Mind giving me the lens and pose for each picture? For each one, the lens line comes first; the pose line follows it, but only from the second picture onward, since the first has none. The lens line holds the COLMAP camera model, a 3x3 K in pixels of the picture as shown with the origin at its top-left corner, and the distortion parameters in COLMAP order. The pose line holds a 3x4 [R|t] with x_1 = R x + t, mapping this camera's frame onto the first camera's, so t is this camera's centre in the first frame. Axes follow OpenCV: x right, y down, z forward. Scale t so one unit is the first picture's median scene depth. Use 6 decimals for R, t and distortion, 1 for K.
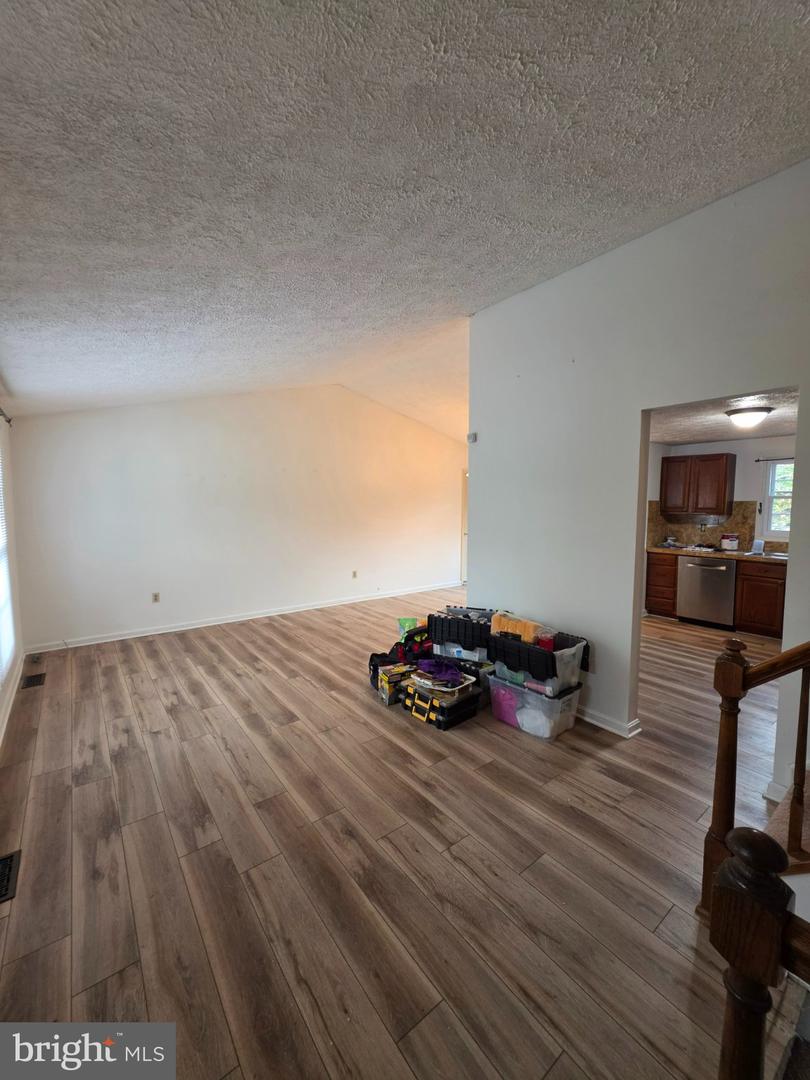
lens RADIAL K [[435.4, 0, 411.4], [0, 435.4, 524.4], [0, 0, 1]] dist [0.000347, -0.000202]
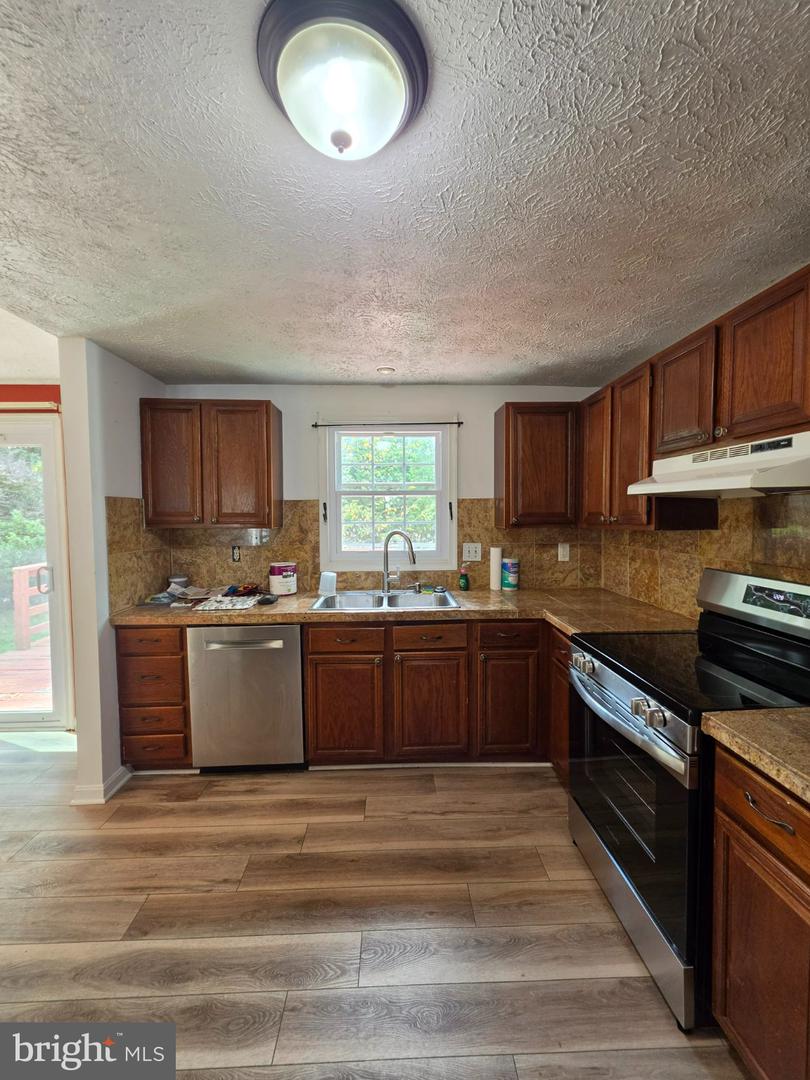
lens RADIAL K [[435.4, 0, 405.3], [0, 435.4, 536.1], [0, 0, 1]] dist [0.000347, -0.000202]
pose [[0.586064, -0.053758, 0.808479, 0.757292], [0.057720, 0.998032, 0.024521, -0.028034], [-0.808206, 0.032294, 0.588013, 1.089609]]
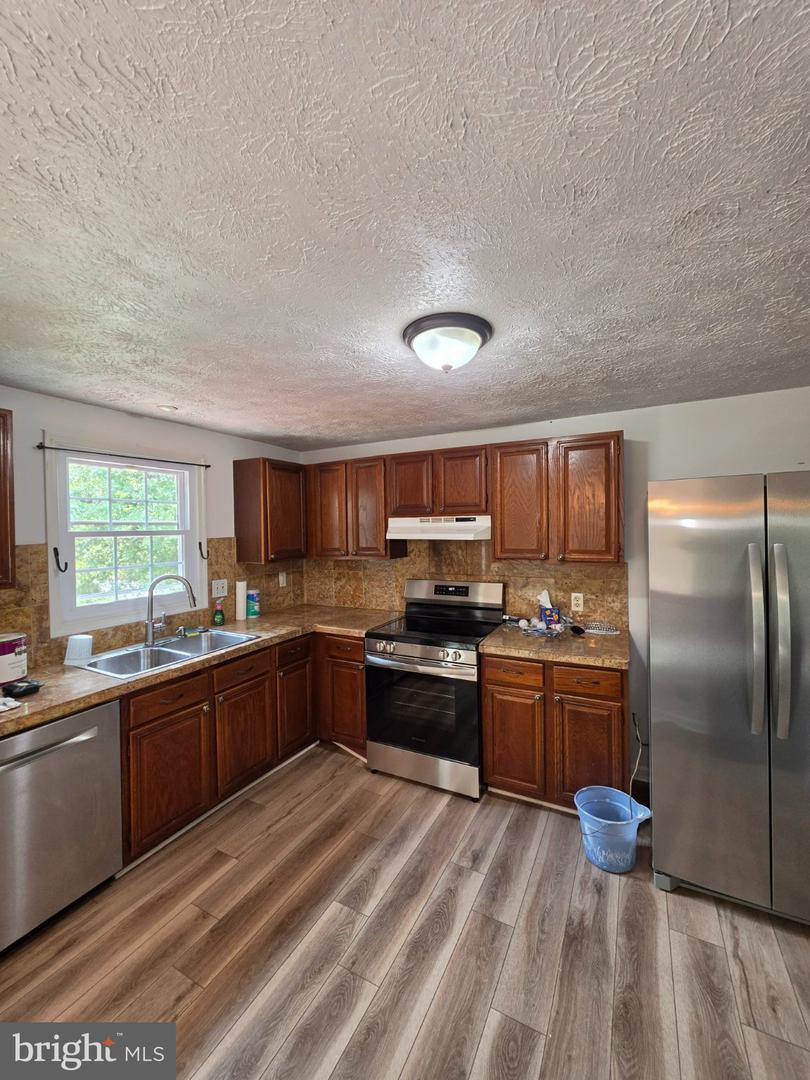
lens RADIAL K [[435.4, 0, 405.7], [0, 435.4, 537.9], [0, 0, 1]] dist [0.000347, -0.000202]
pose [[-0.411991, -0.021546, 0.910933, 0.503442], [0.065449, 0.996438, 0.053169, -0.108143], [-0.908834, 0.081525, -0.409114, 1.576488]]
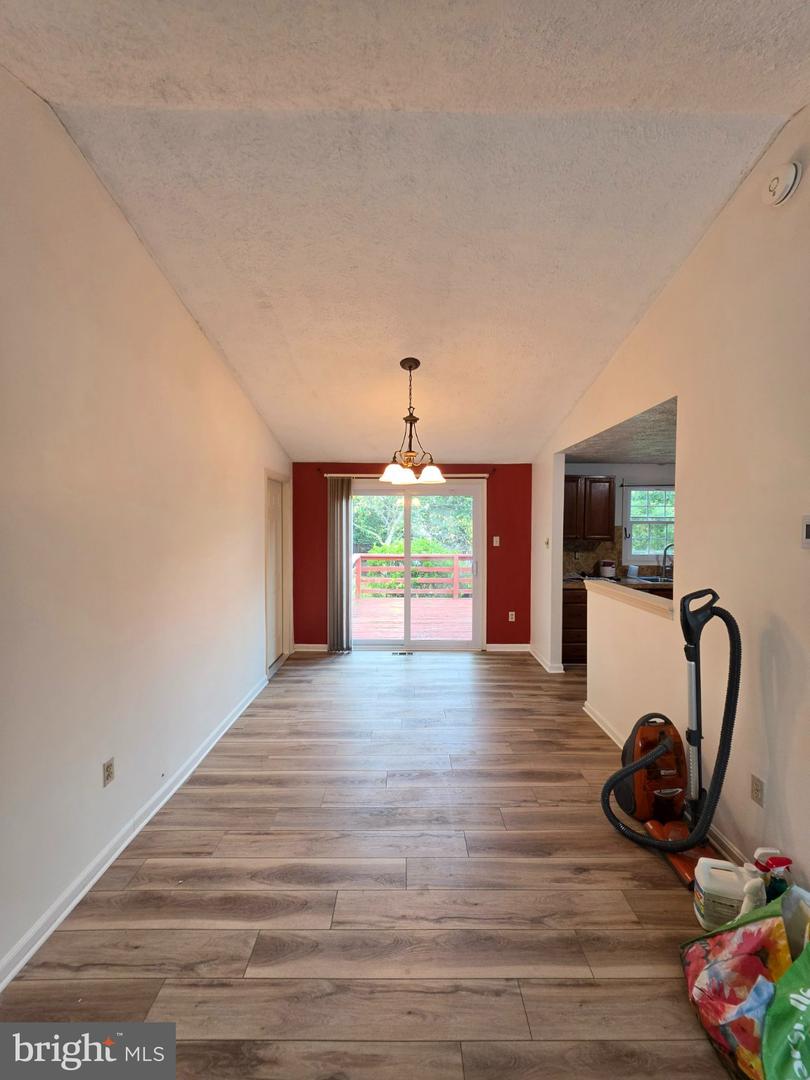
lens RADIAL K [[435.4, 0, 406.6], [0, 435.4, 532.0], [0, 0, 1]] dist [0.000347, -0.000202]
pose [[0.612791, -0.021934, 0.789941, -0.549796], [0.049033, 0.998744, -0.010305, -0.099584], [-0.788722, 0.045048, 0.613097, 1.429988]]
